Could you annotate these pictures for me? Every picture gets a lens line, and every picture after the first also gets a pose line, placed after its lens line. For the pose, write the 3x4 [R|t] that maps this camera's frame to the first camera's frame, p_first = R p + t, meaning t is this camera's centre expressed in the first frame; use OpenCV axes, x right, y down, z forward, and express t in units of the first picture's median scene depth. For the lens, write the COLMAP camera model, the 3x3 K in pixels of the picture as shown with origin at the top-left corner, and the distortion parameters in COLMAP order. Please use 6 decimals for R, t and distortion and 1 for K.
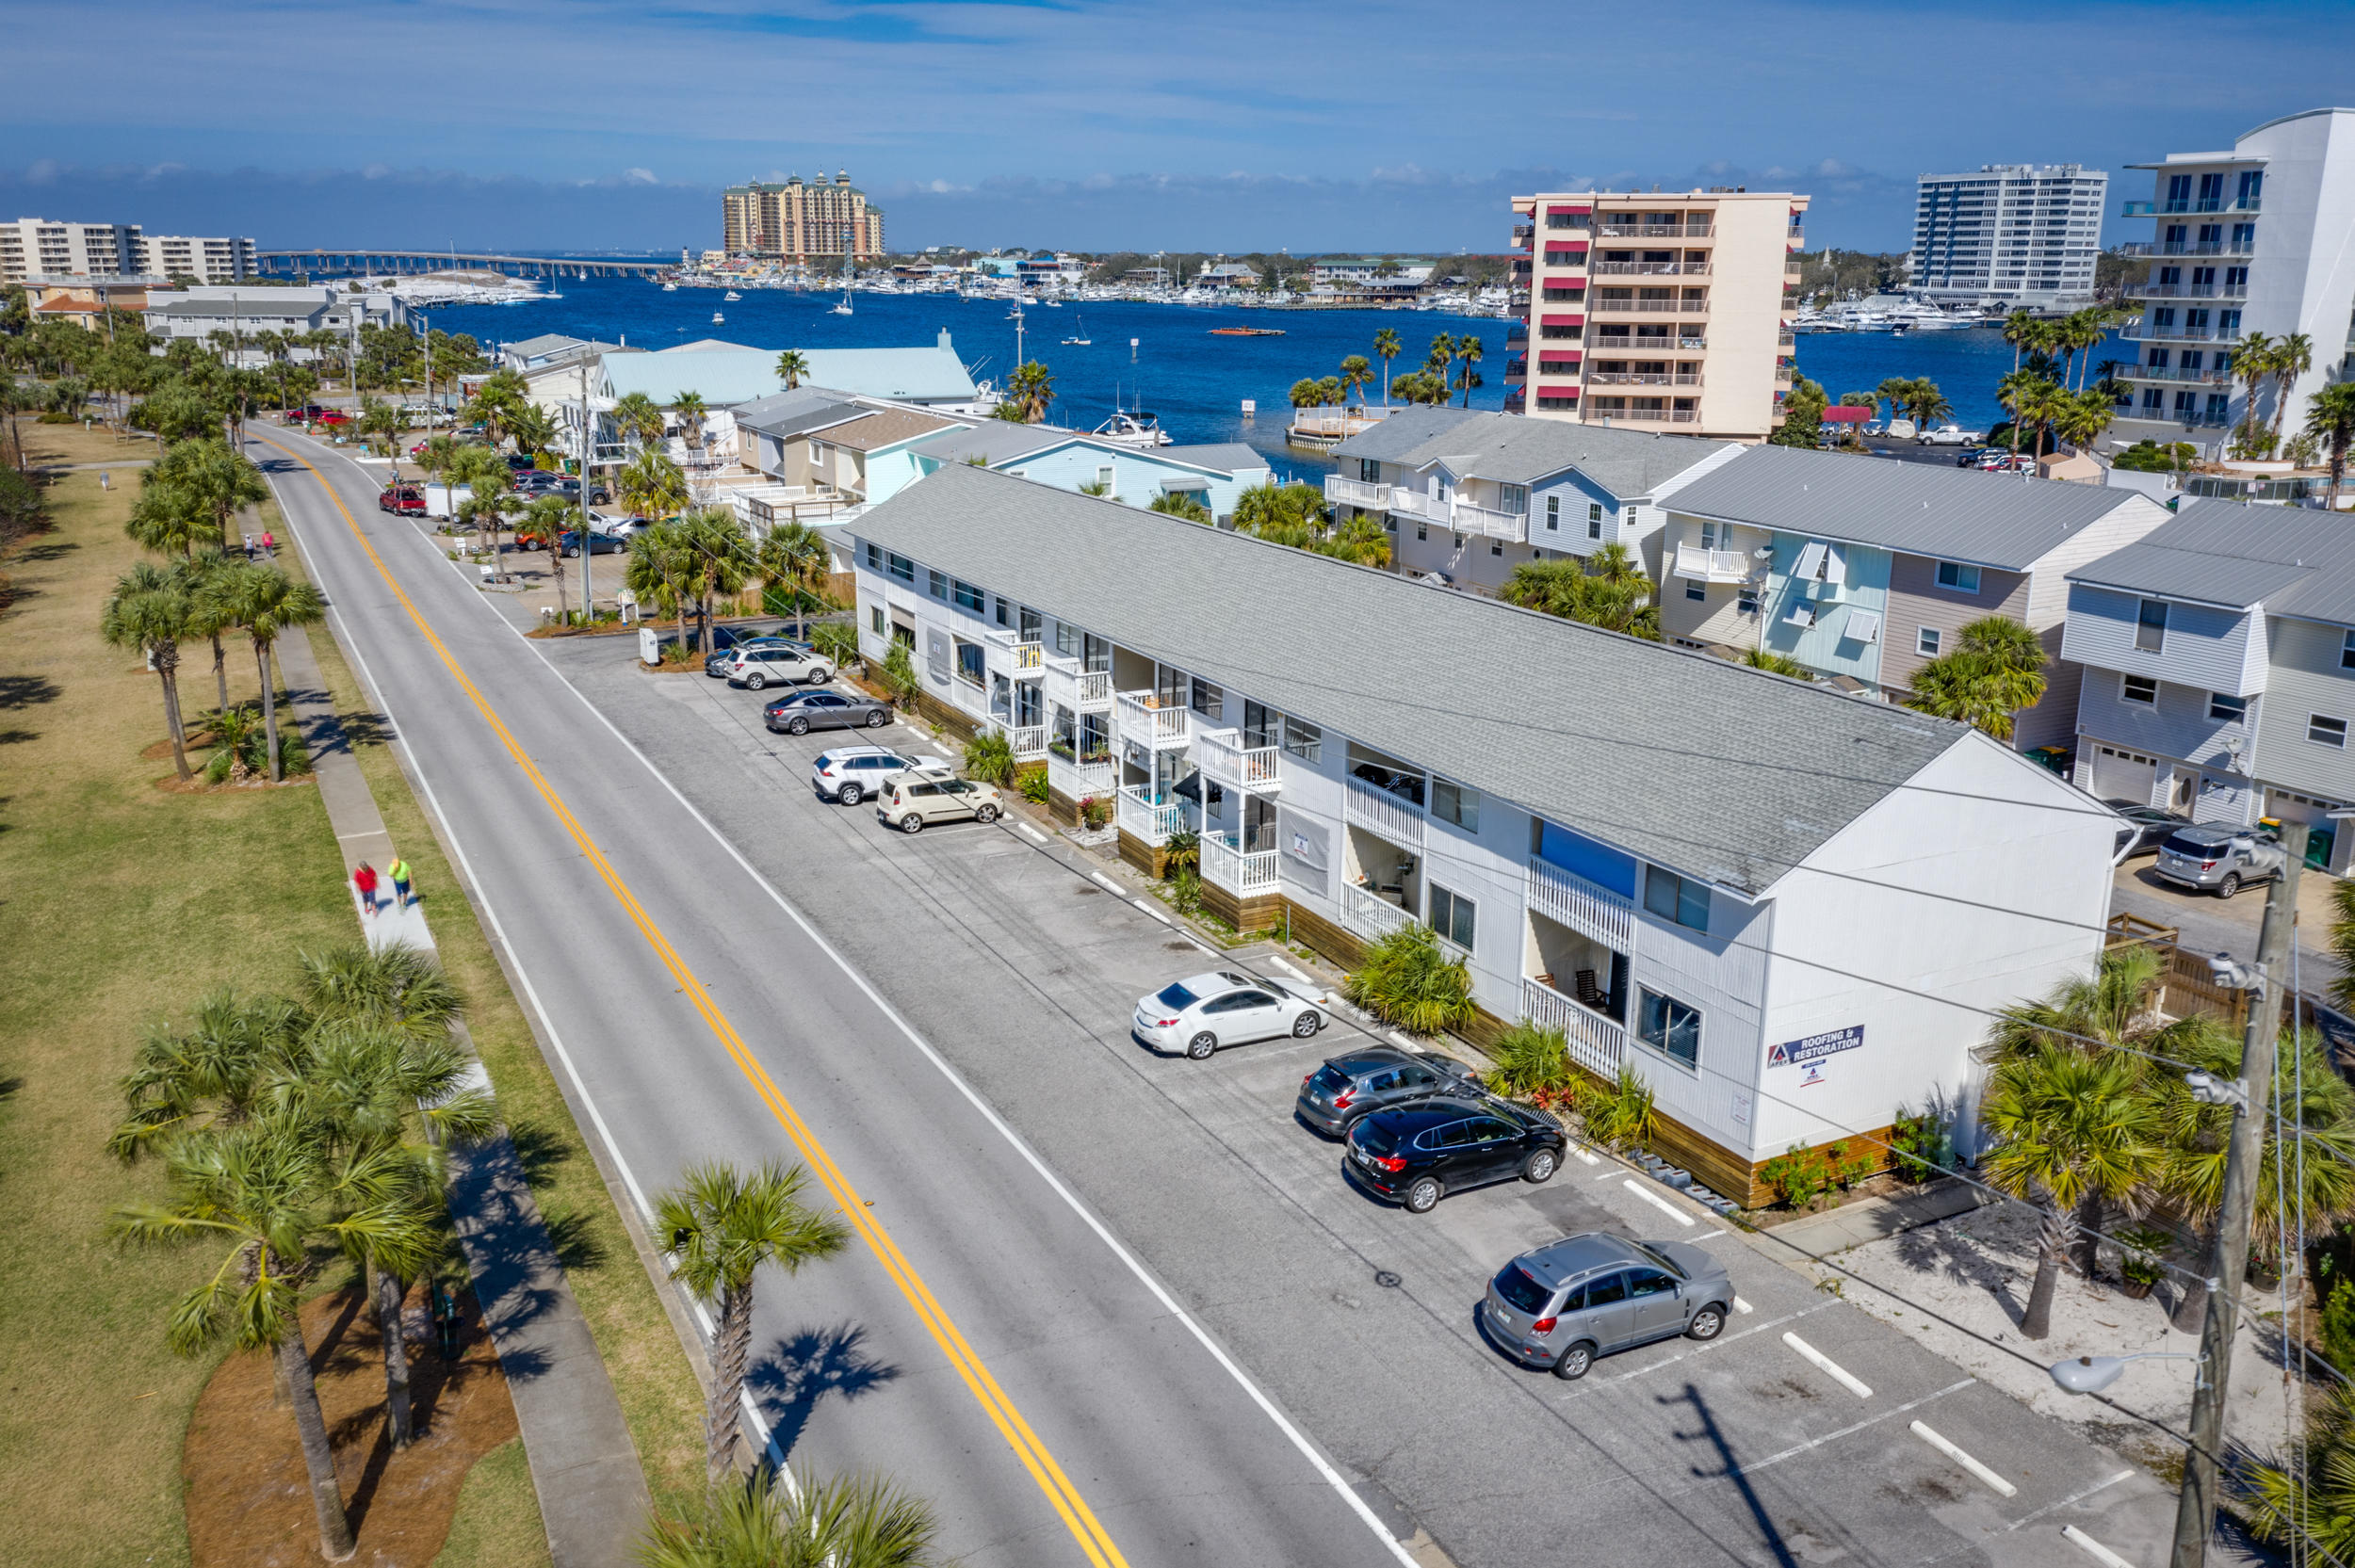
lens RADIAL K [[1899.6, 0, 1177.5], [0, 1899.6, 784.0], [0, 0, 1]] dist [-0.000186, 0.002782]
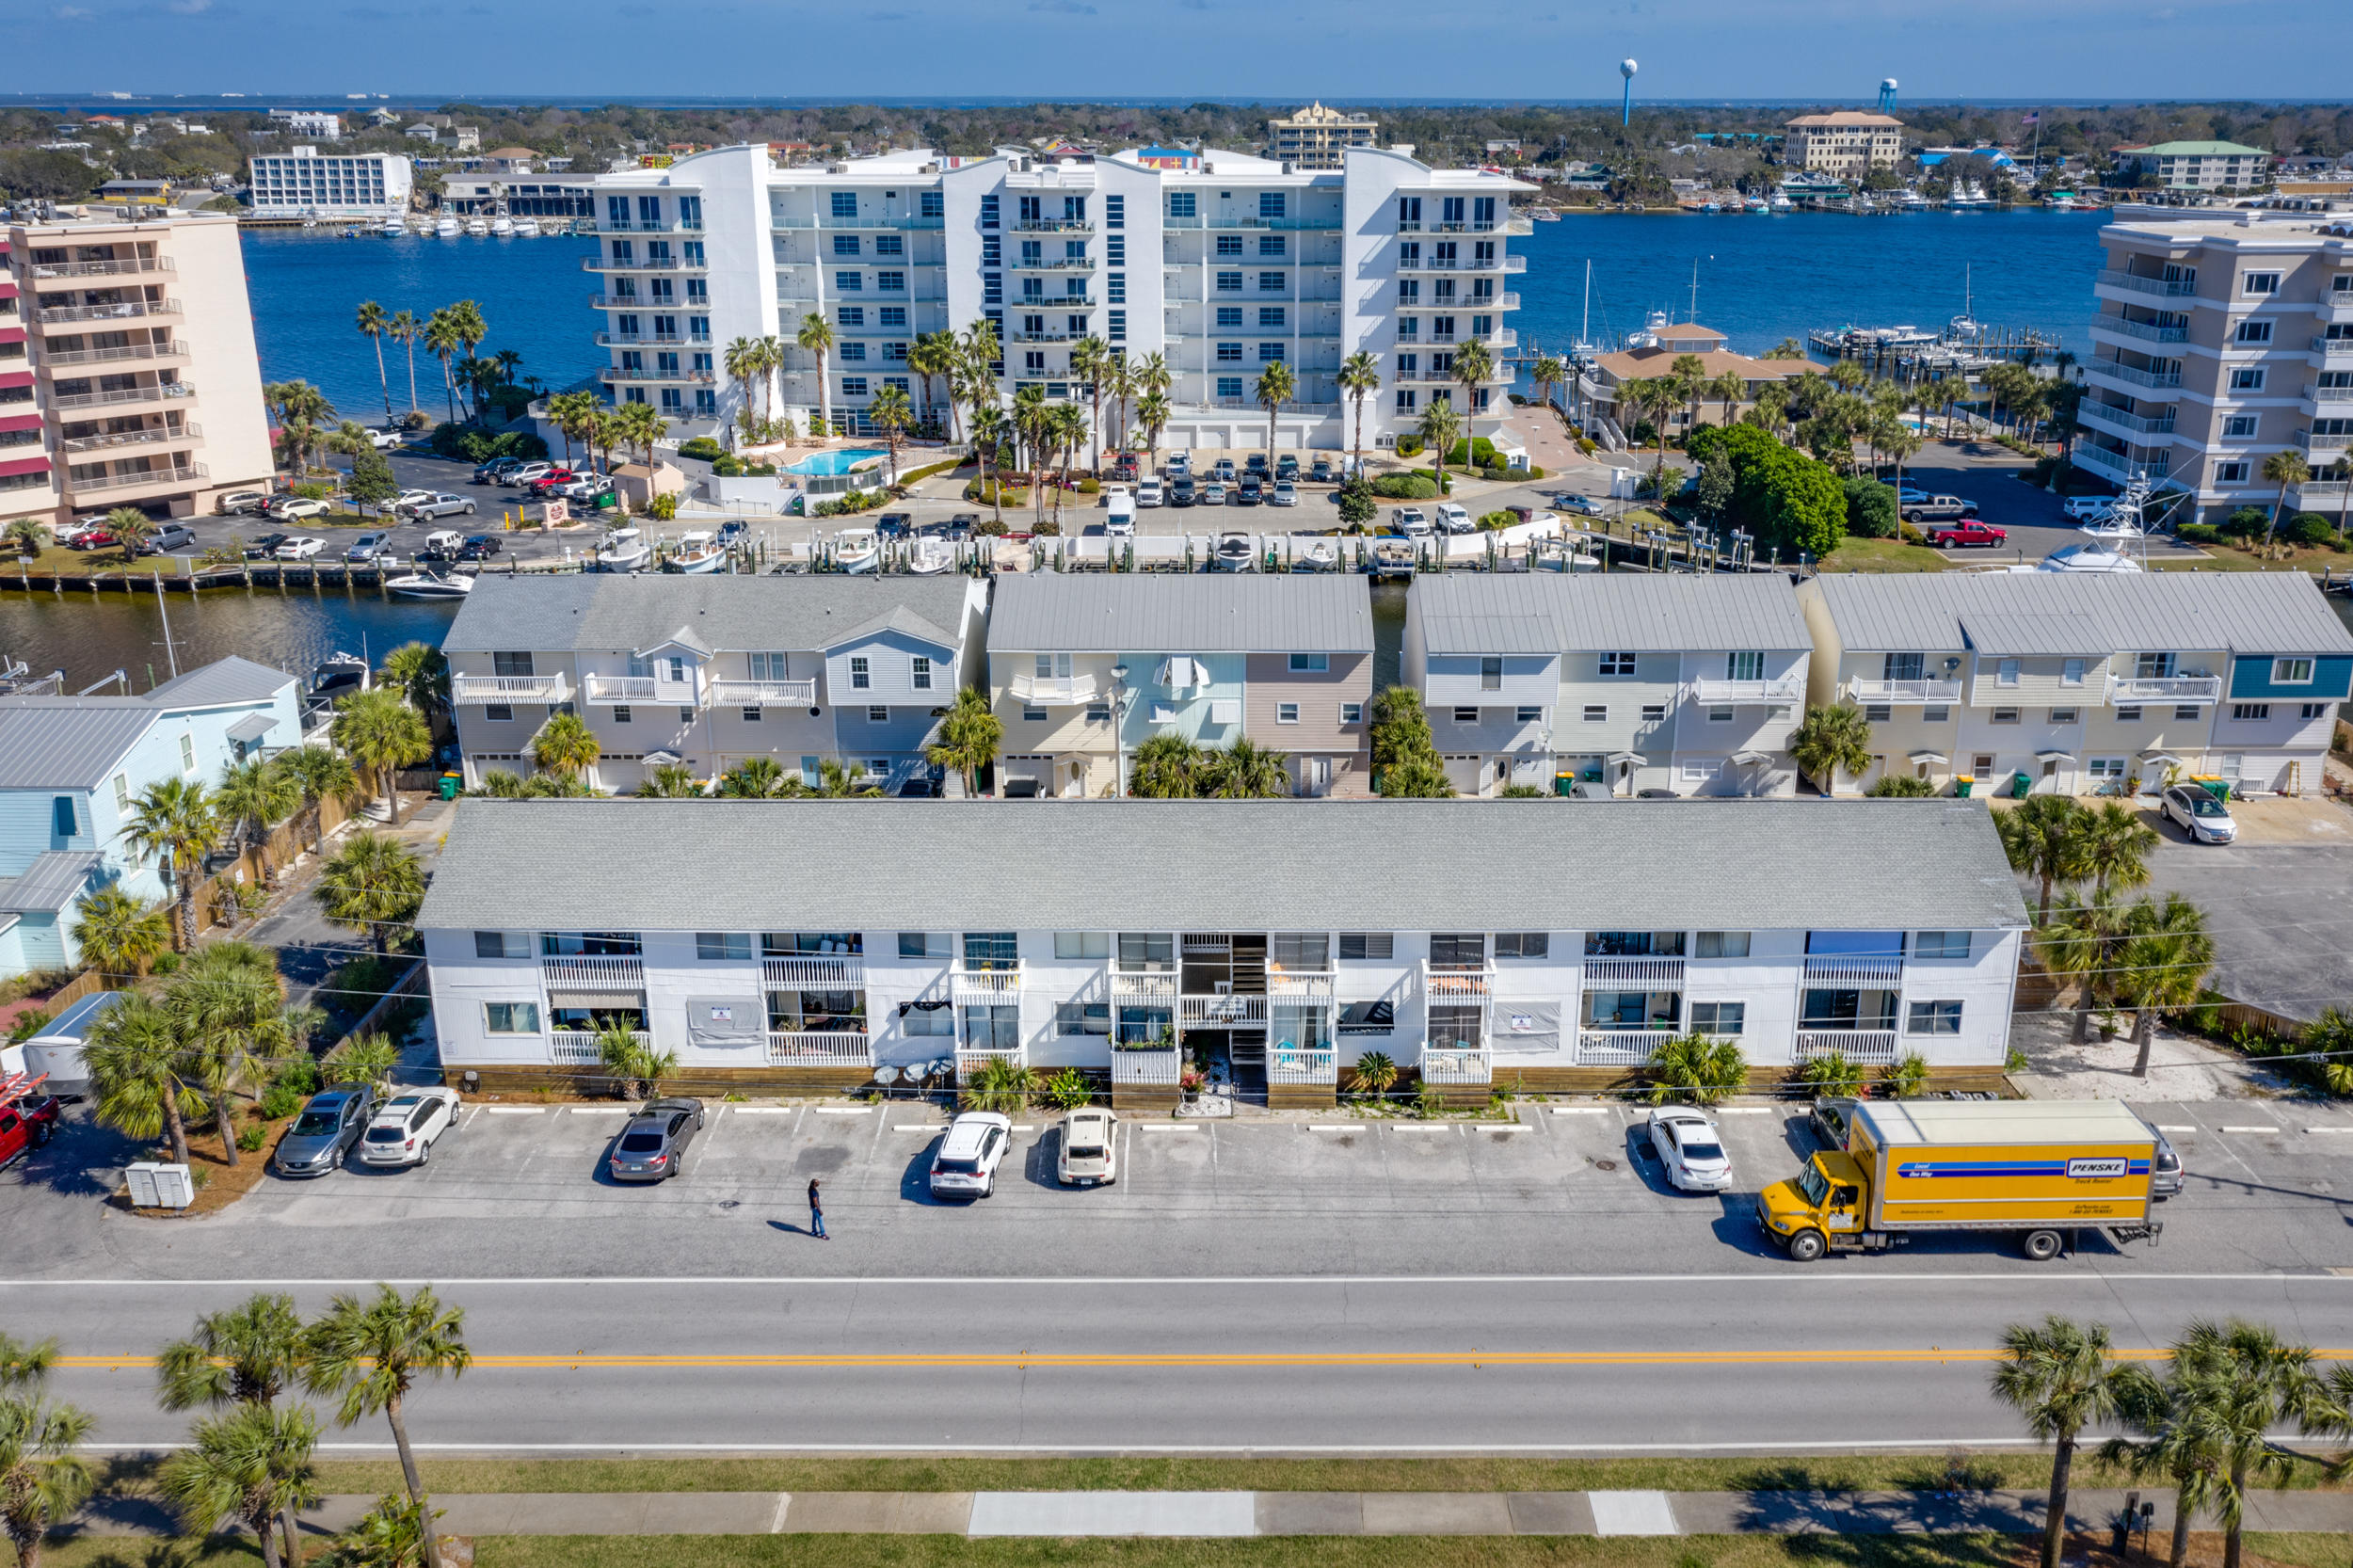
lens RADIAL K [[1955.1, 0, 1233.1], [0, 1955.1, 771.6], [0, 0, 1]] dist [-0.016591, 0.047853]
pose [[0.455354, -0.294021, 0.840359, -0.759420], [0.238588, 0.949670, 0.202986, -0.310993], [-0.857746, 0.108069, 0.502586, 0.331320]]
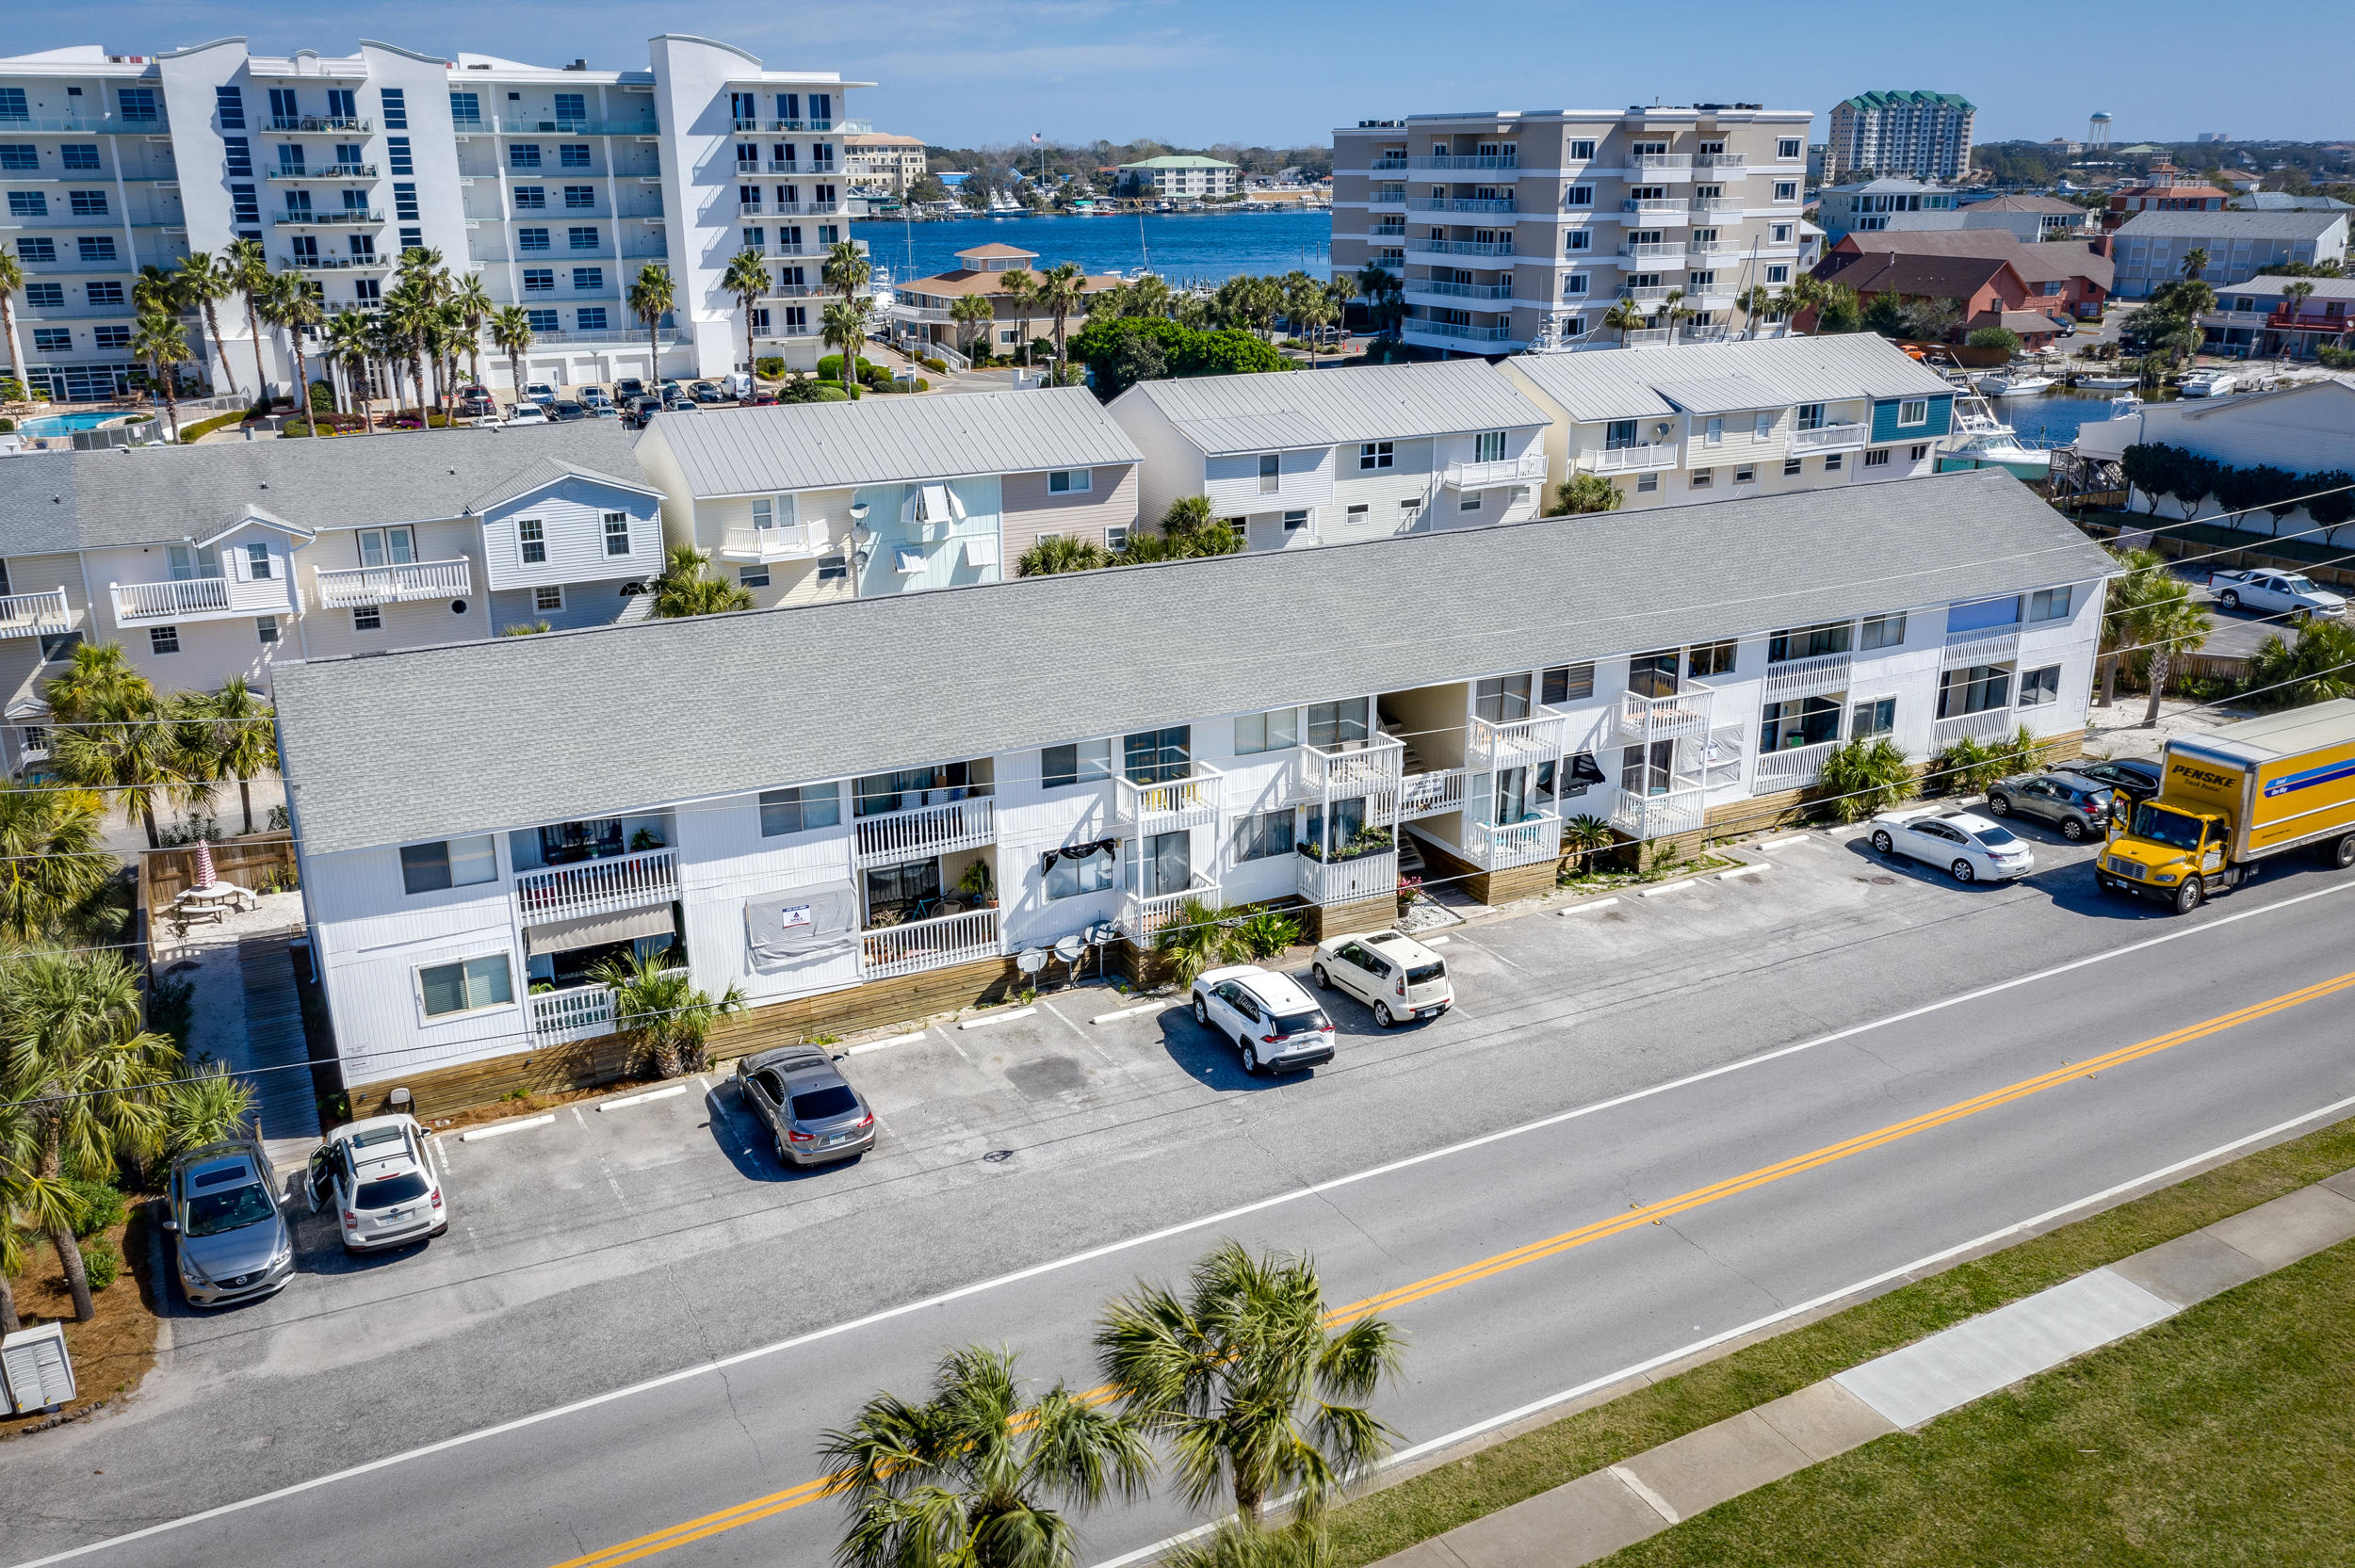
lens RADIAL K [[1872.5, 0, 1177.5], [0, 1872.5, 784.0], [0, 0, 1]] dist [-0.008098, 0.005492]
pose [[-0.012766, -0.322242, 0.946571, -0.672580], [0.270330, 0.910284, 0.313534, -0.262480], [-0.962683, 0.259890, 0.075491, 0.844548]]
